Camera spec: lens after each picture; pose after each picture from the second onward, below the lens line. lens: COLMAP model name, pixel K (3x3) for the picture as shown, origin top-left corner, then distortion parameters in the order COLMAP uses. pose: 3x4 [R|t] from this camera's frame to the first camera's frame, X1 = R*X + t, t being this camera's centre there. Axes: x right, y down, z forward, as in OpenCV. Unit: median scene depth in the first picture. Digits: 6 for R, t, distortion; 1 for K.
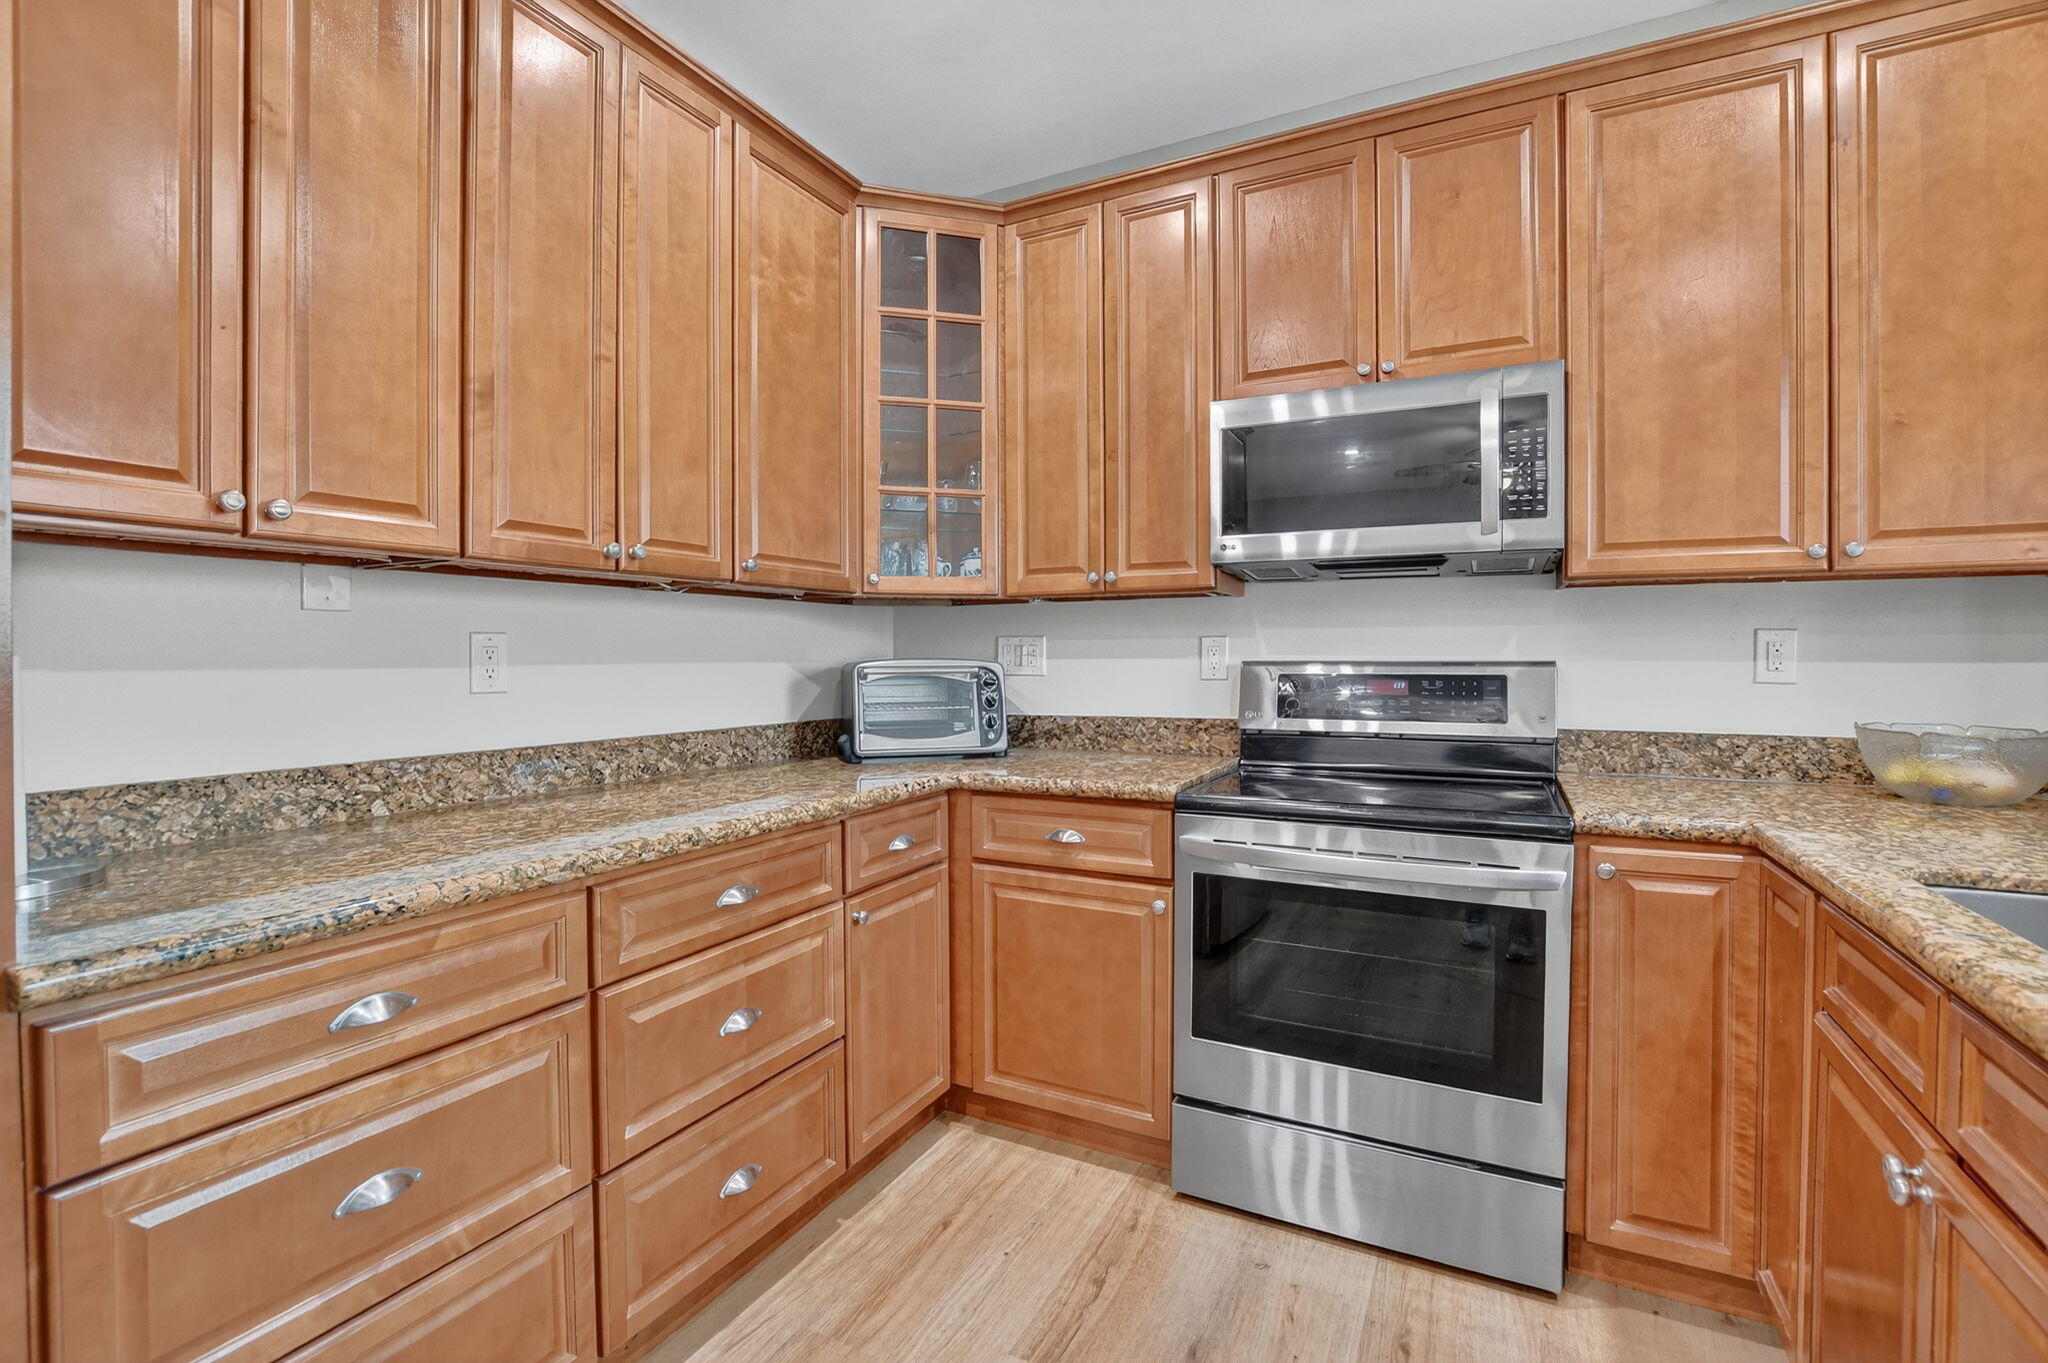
lens RADIAL K [[919.4, 0, 1008.2], [0, 919.4, 664.0], [0, 0, 1]] dist [-0.029240, 0.000880]
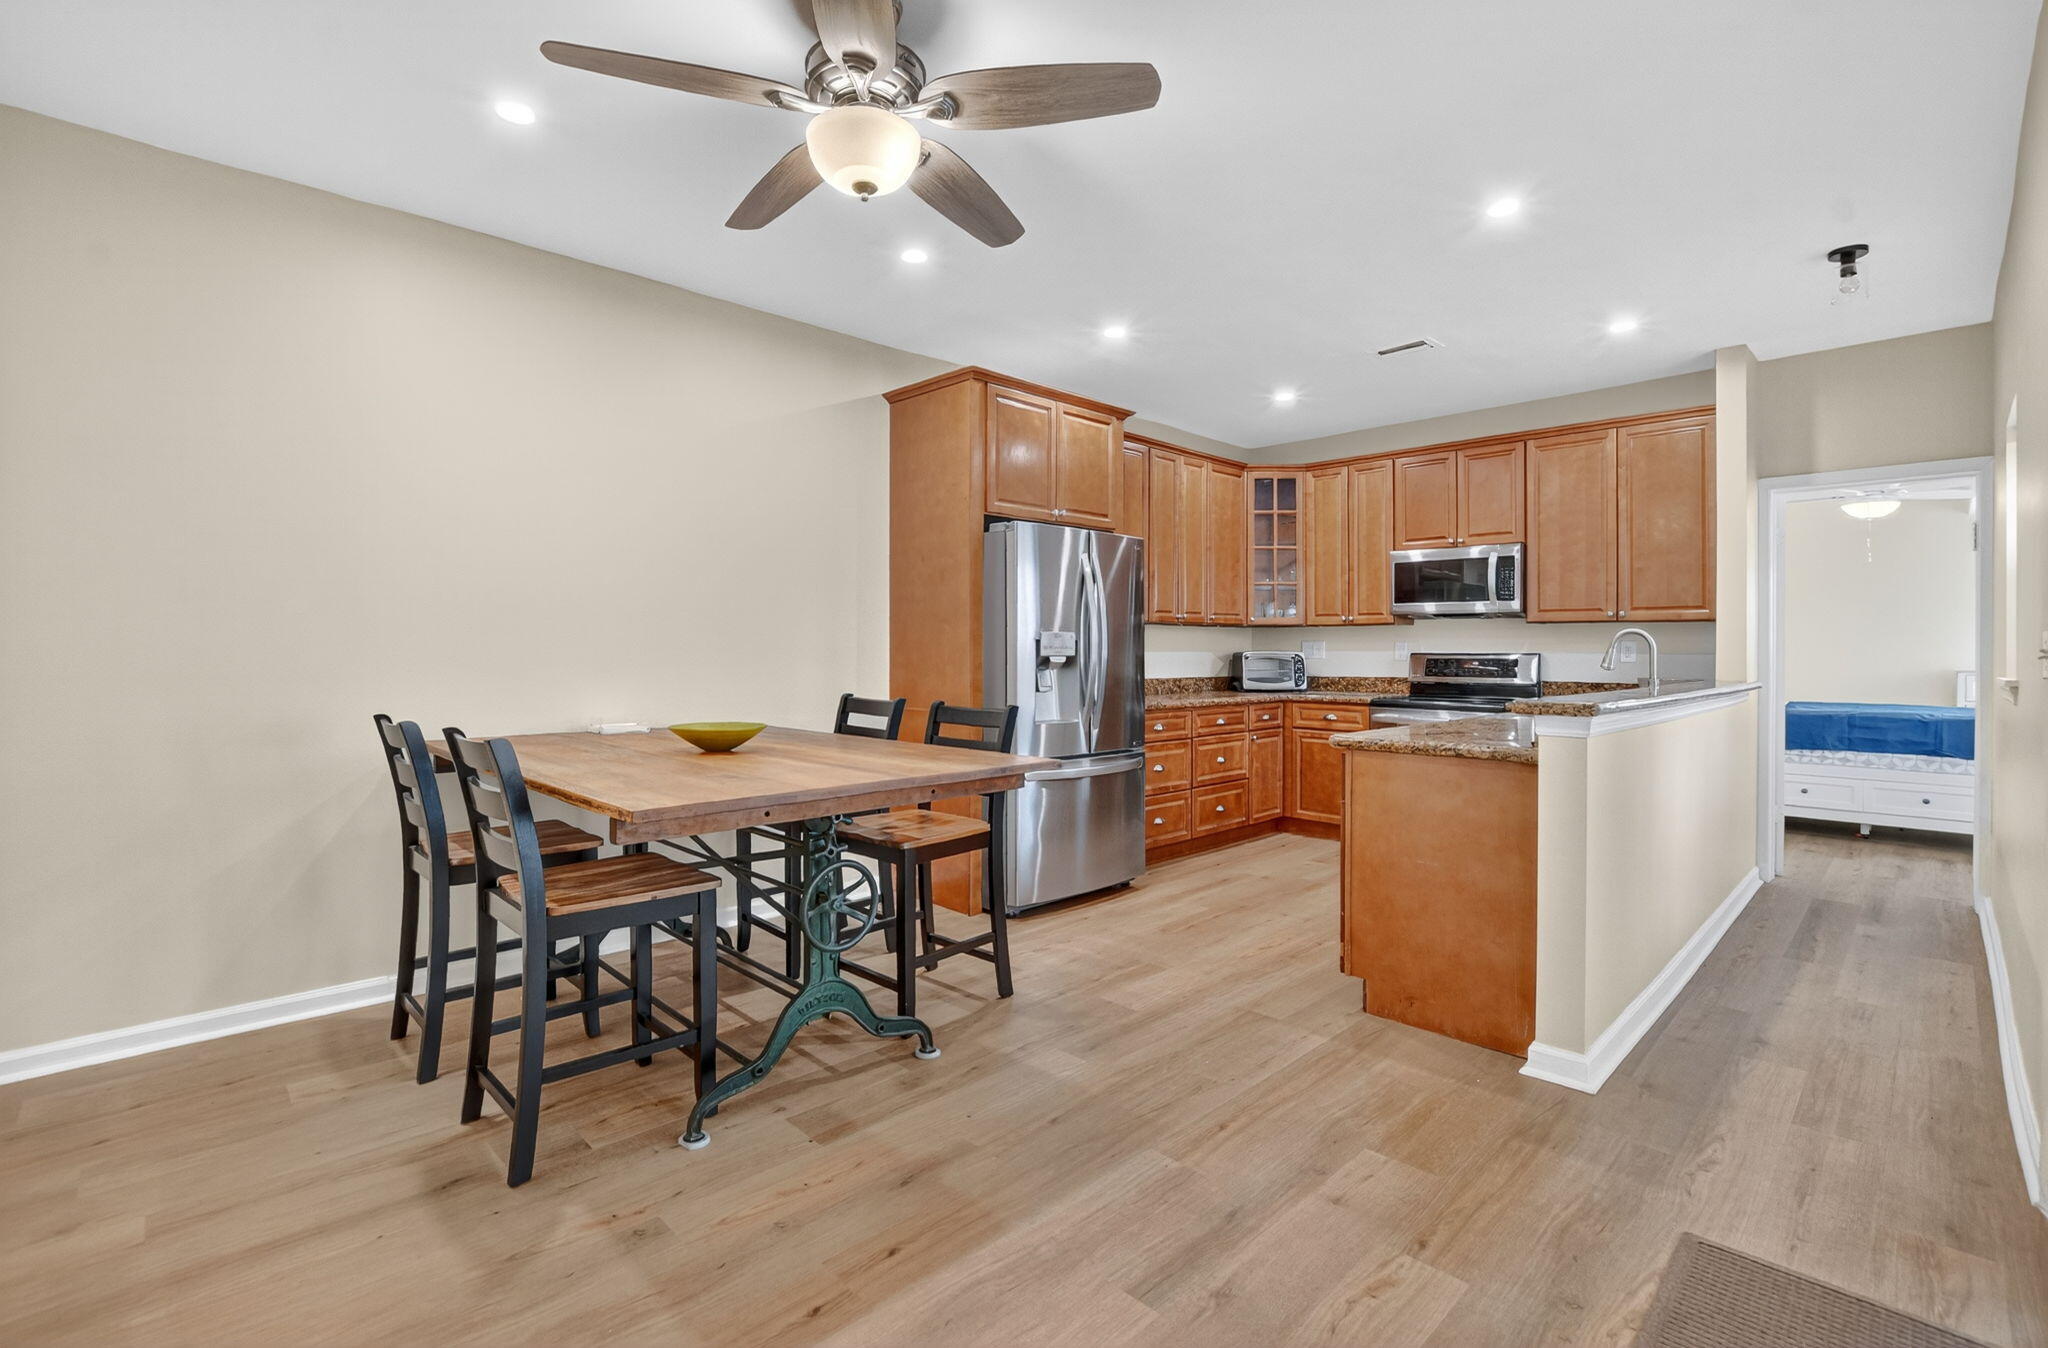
lens RADIAL K [[921.4, 0, 1003.1], [0, 921.4, 649.5], [0, 0, 1]] dist [-0.027601, 0.001045]
pose [[0.951405, 0.006348, -0.307876, -0.021129], [-0.009752, 0.999907, -0.009516, 0.025414], [0.307787, 0.012056, 0.951379, -1.921719]]
